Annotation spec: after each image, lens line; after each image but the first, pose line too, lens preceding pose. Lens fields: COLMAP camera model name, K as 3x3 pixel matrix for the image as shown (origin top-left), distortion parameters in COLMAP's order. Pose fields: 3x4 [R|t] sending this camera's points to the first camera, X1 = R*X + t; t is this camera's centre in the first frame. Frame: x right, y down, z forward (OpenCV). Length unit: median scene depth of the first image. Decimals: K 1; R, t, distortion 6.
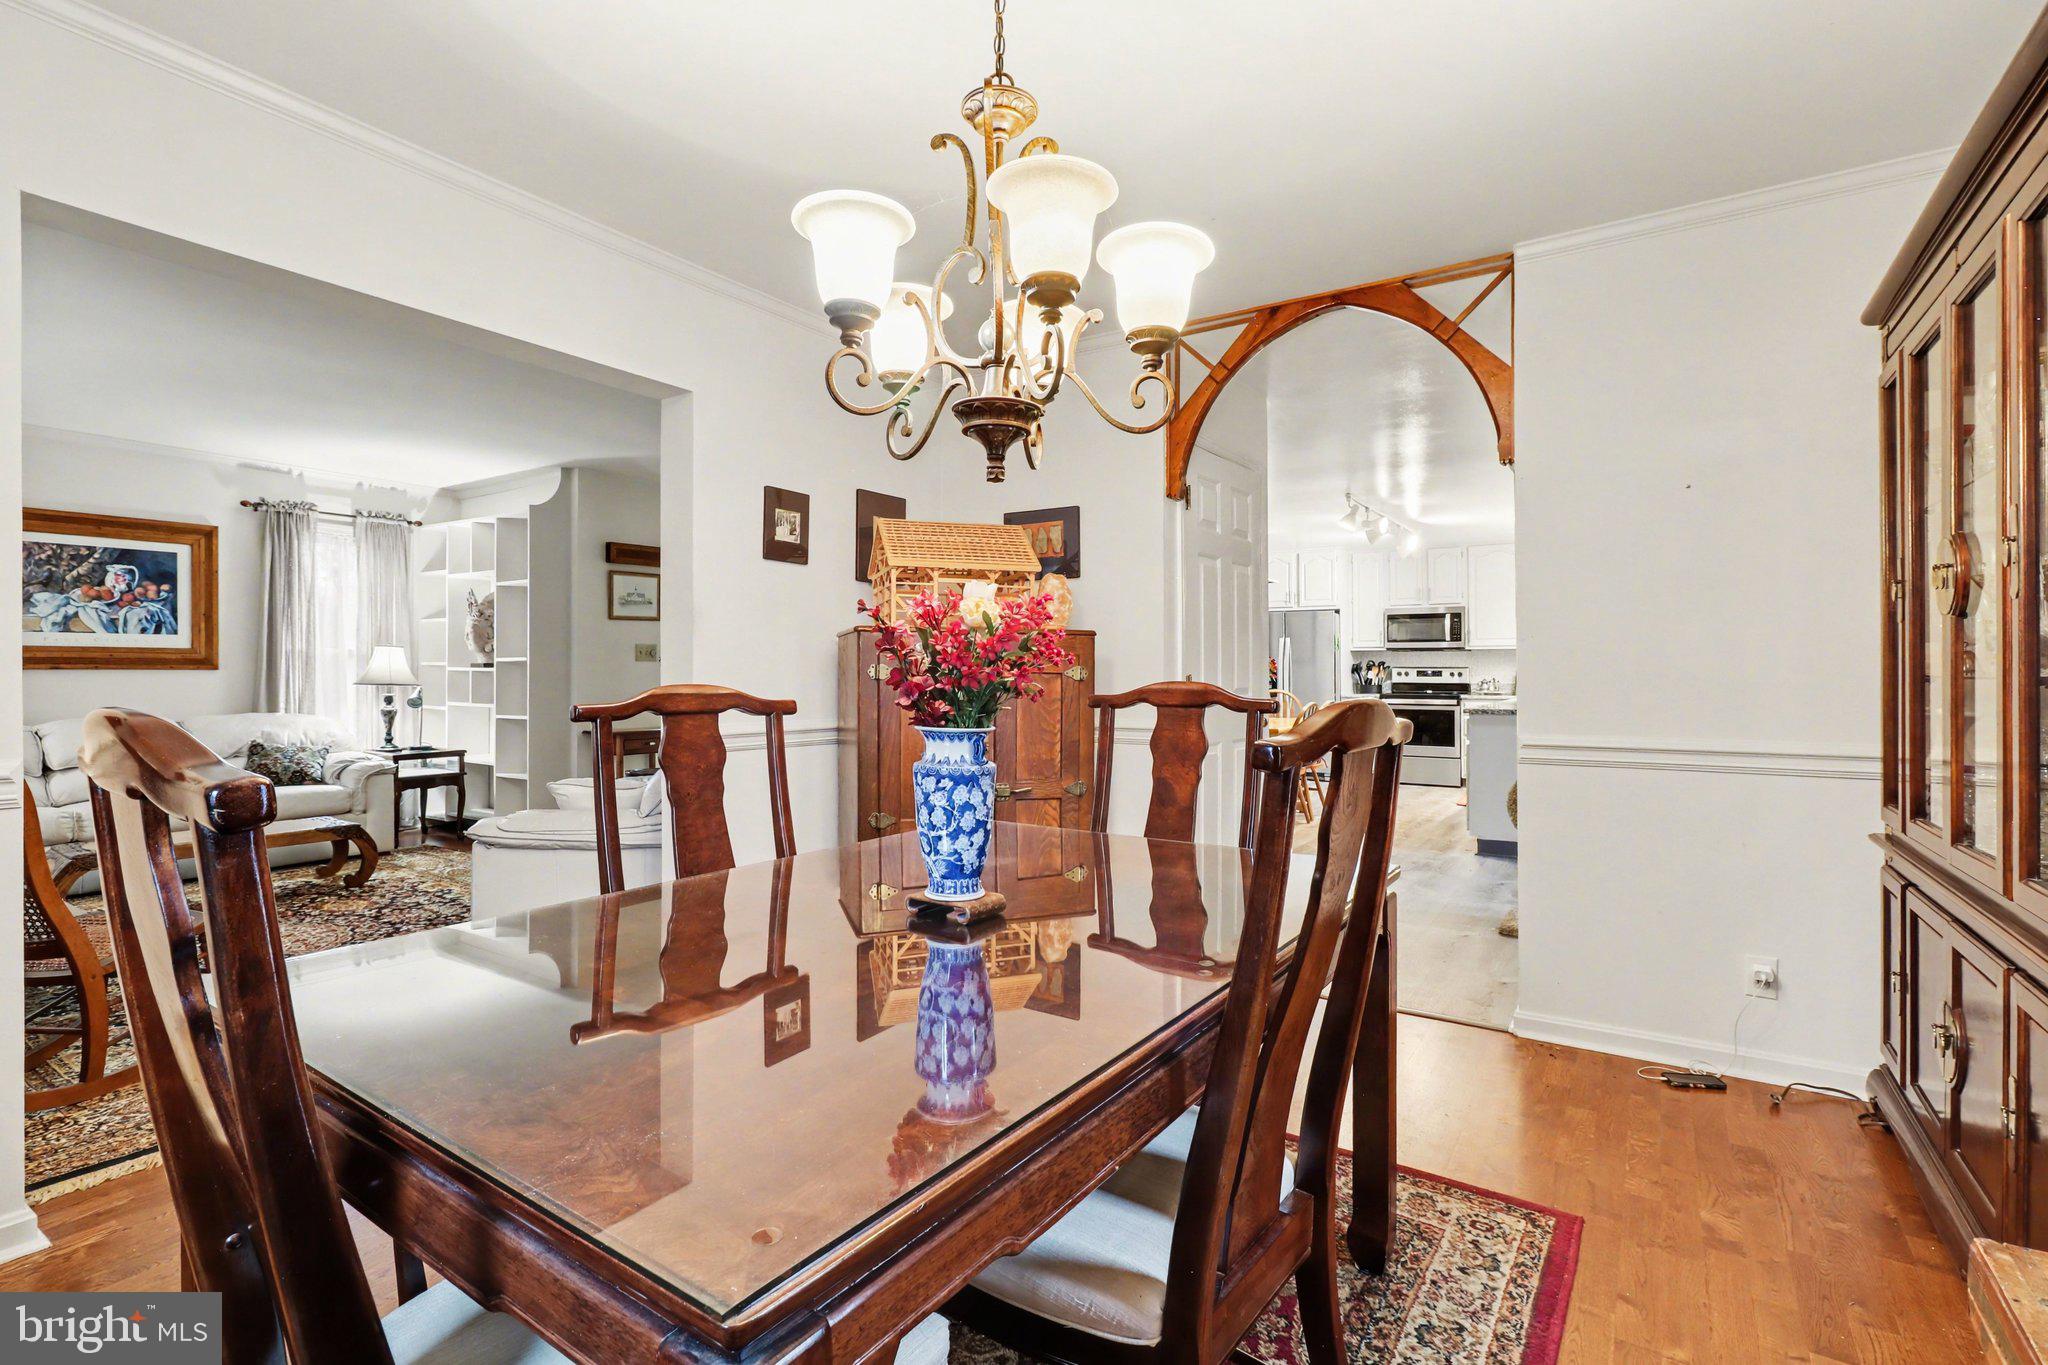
lens RADIAL K [[970.9, 0, 1029.0], [0, 970.9, 678.0], [0, 0, 1]] dist [-0.009799, 0.004965]
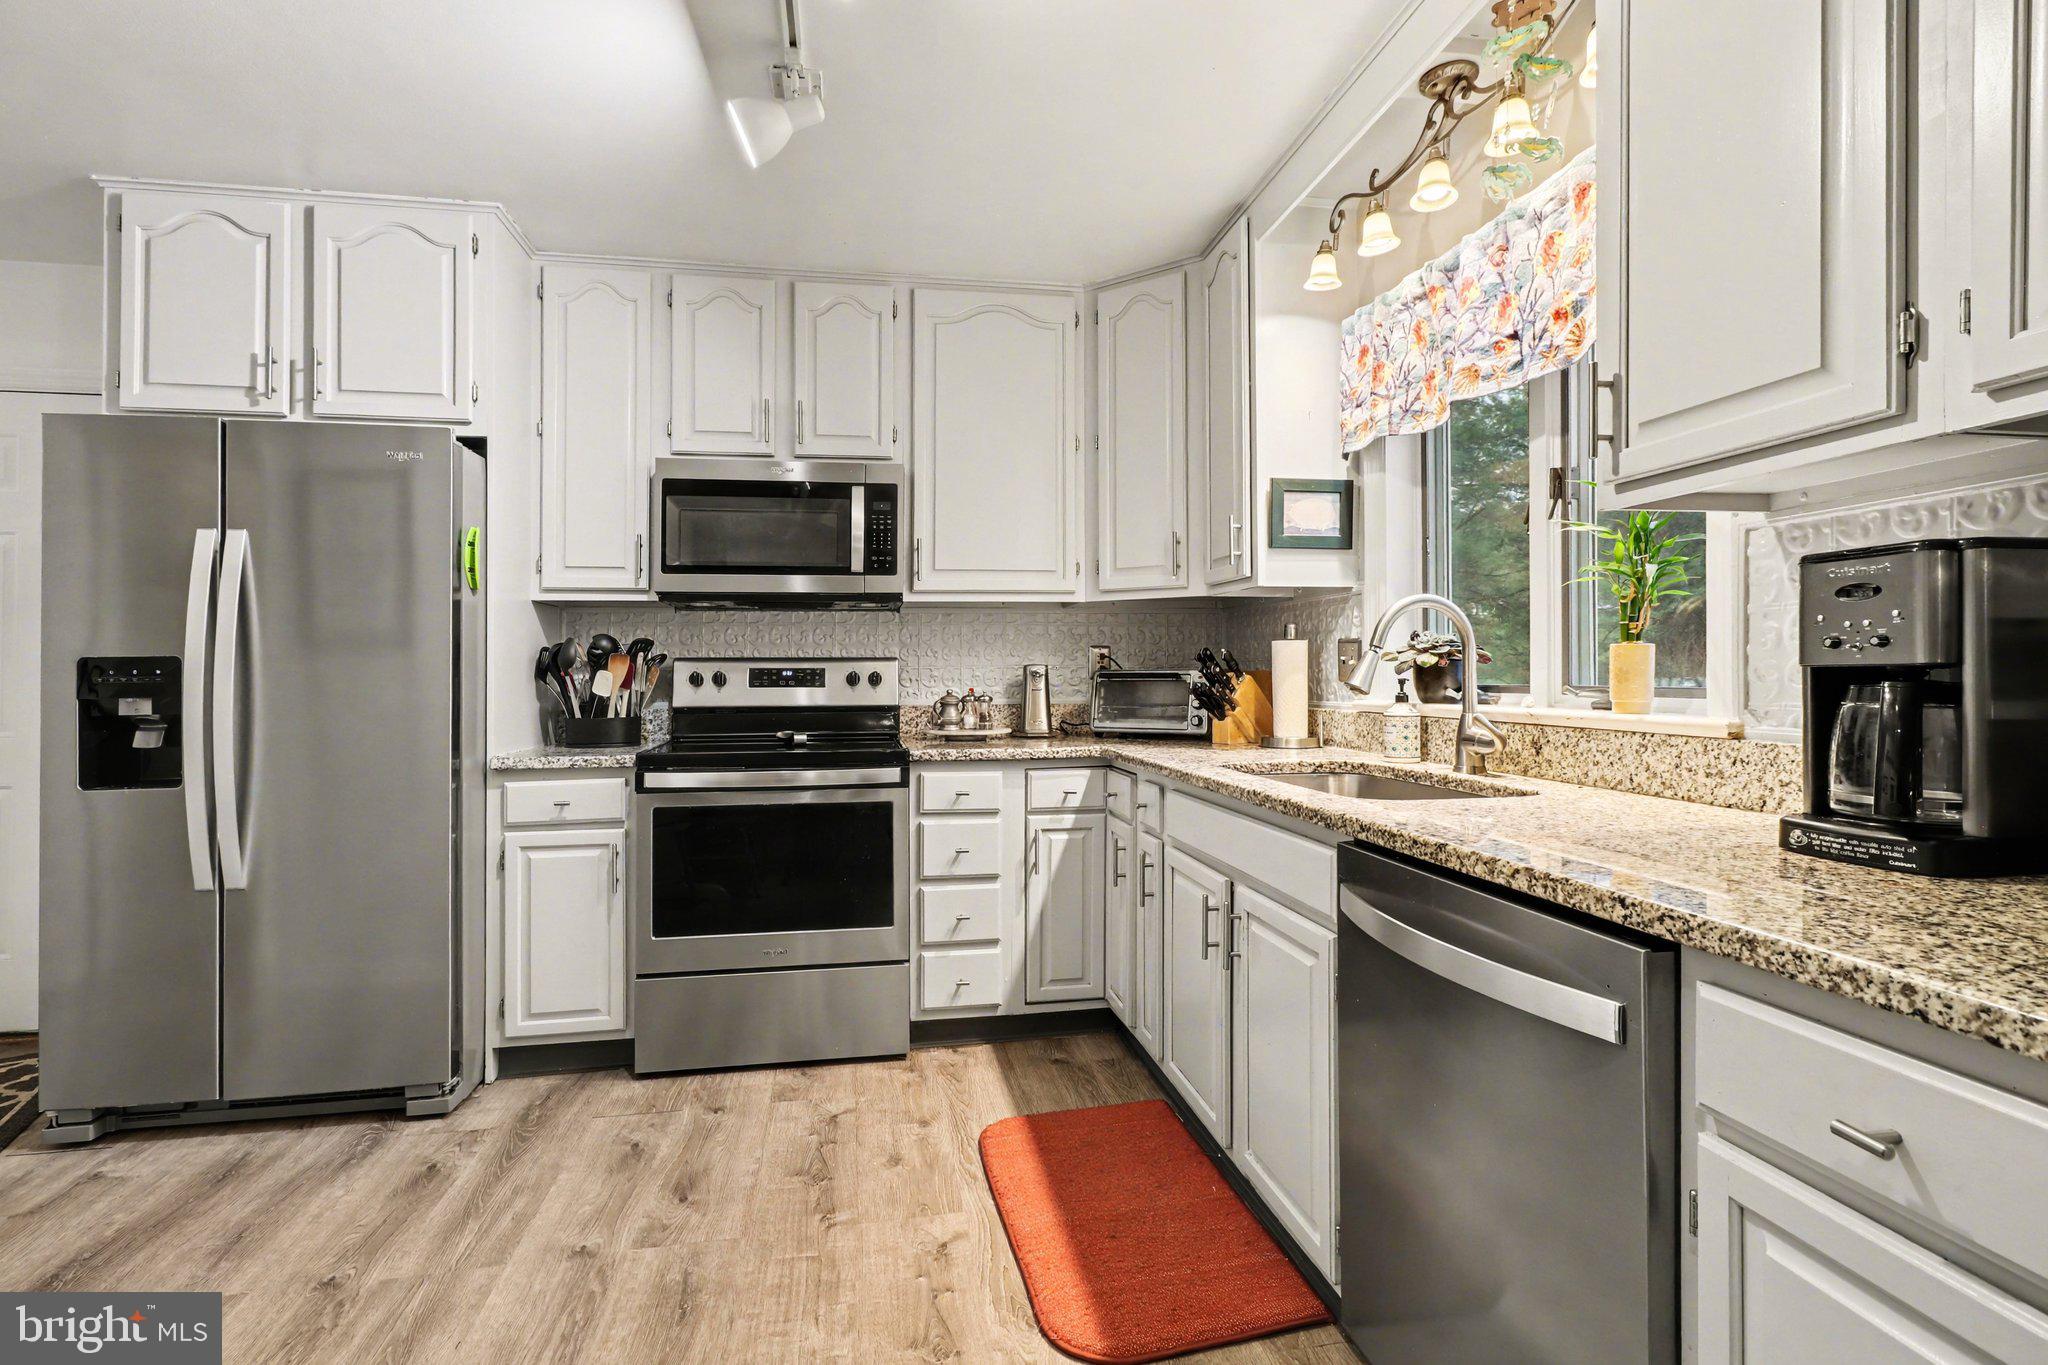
lens RADIAL K [[970.9, 0, 1014.9], [0, 970.9, 636.6], [0, 0, 1]] dist [-0.009799, 0.004965]
pose [[0.736530, 0.017740, 0.676172, 0.248334], [0.009626, 0.999280, -0.036702, -0.005746], [-0.676336, 0.033541, 0.735829, 0.707520]]
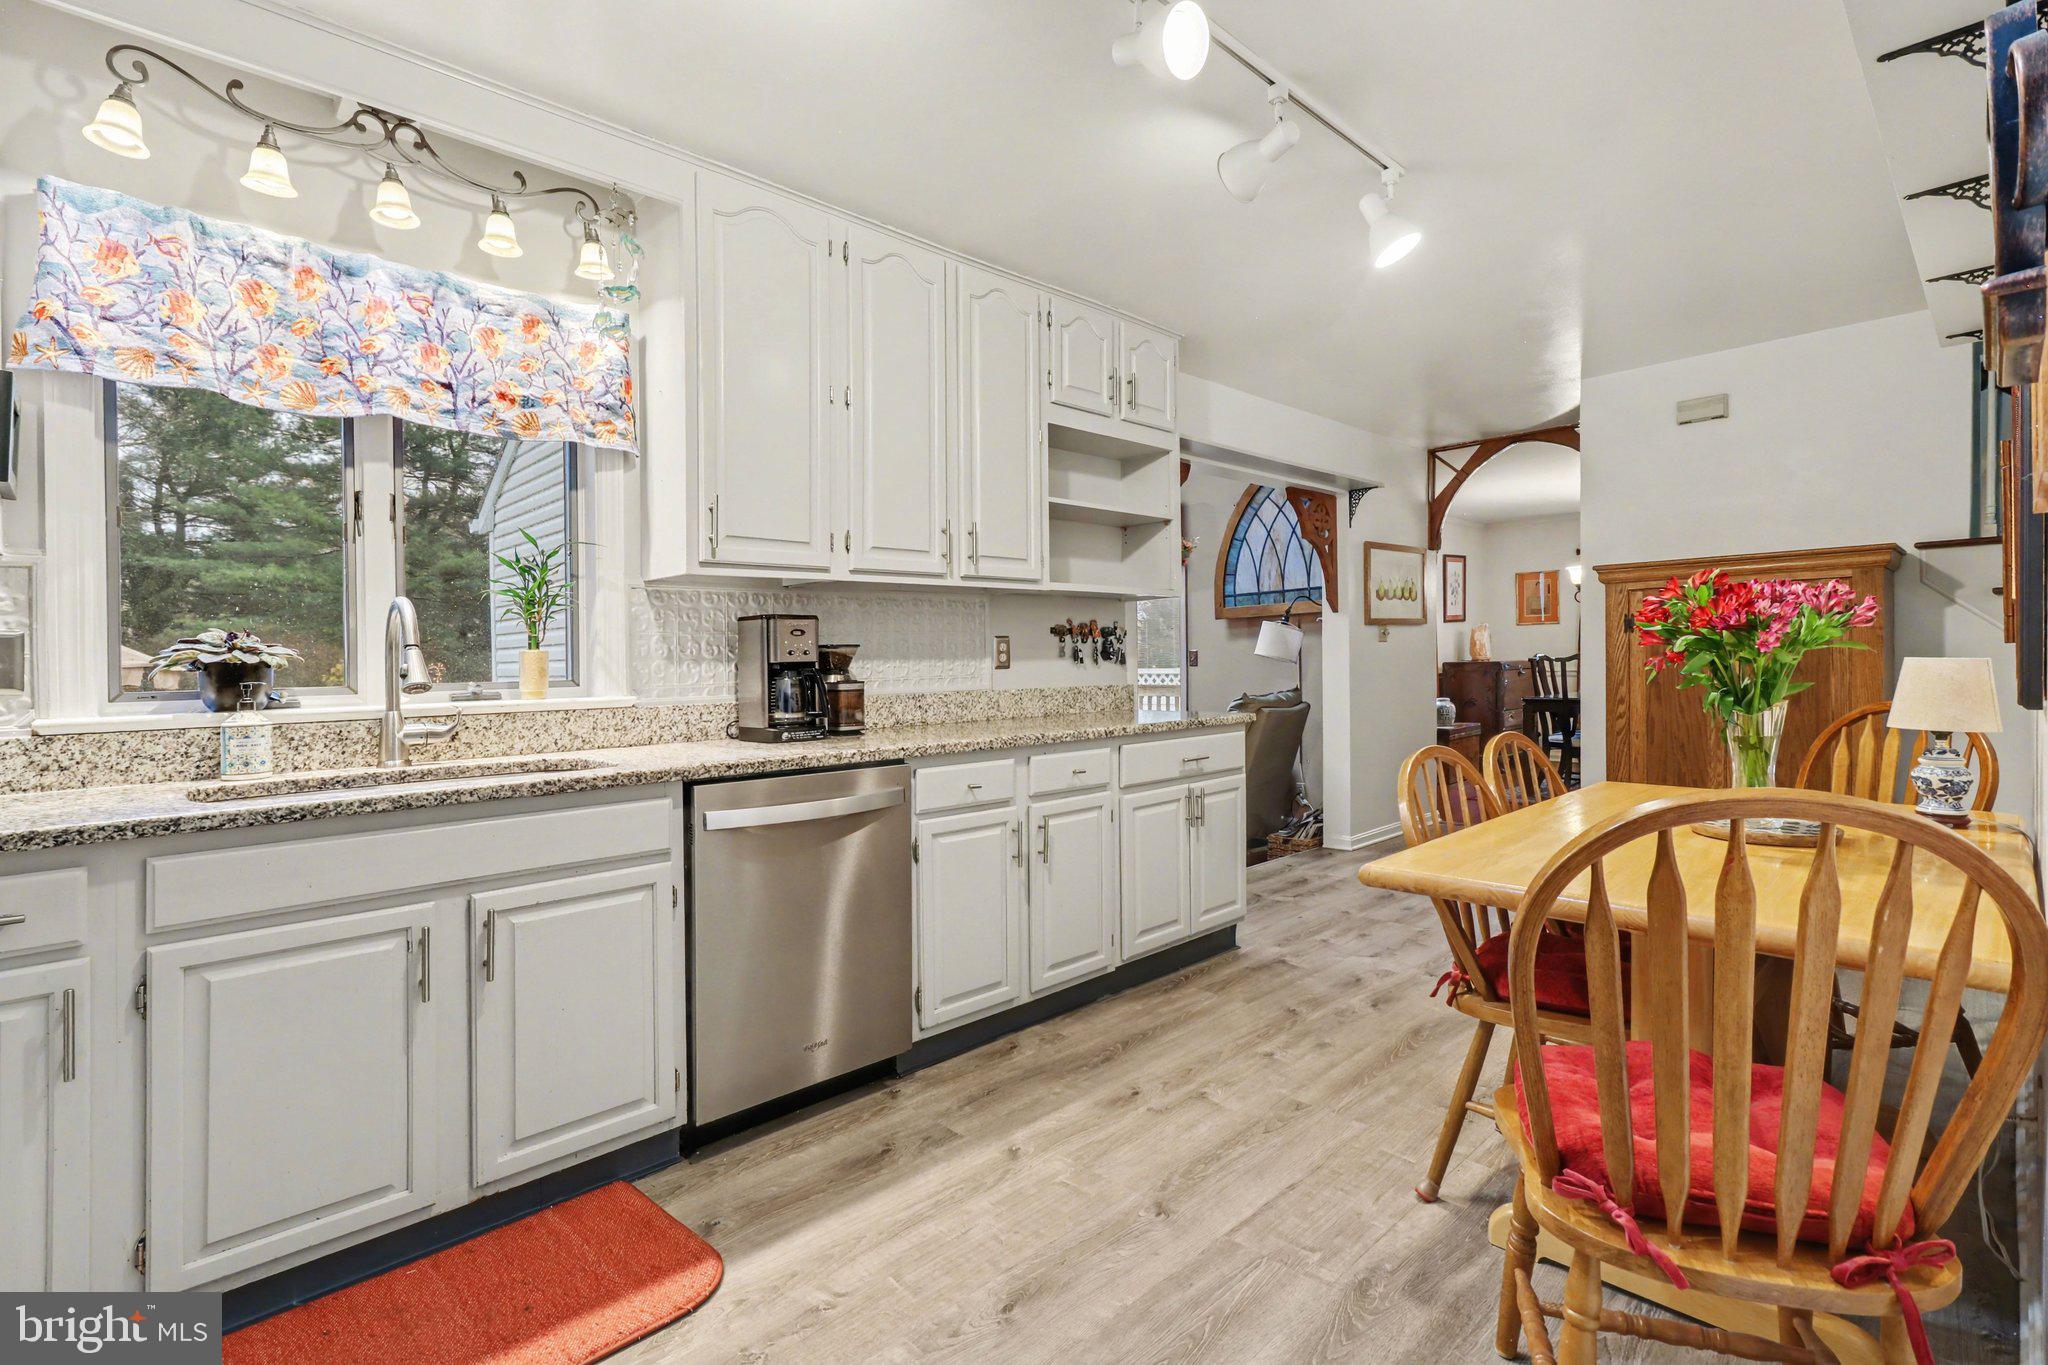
lens RADIAL K [[970.9, 0, 1022.2], [0, 970.9, 683.3], [0, 0, 1]] dist [-0.009799, 0.004965]
pose [[-0.974705, 0.009274, 0.223301, 0.270180], [0.015105, 0.999588, 0.024417, -0.005600], [-0.222983, 0.027172, -0.974444, 0.978514]]
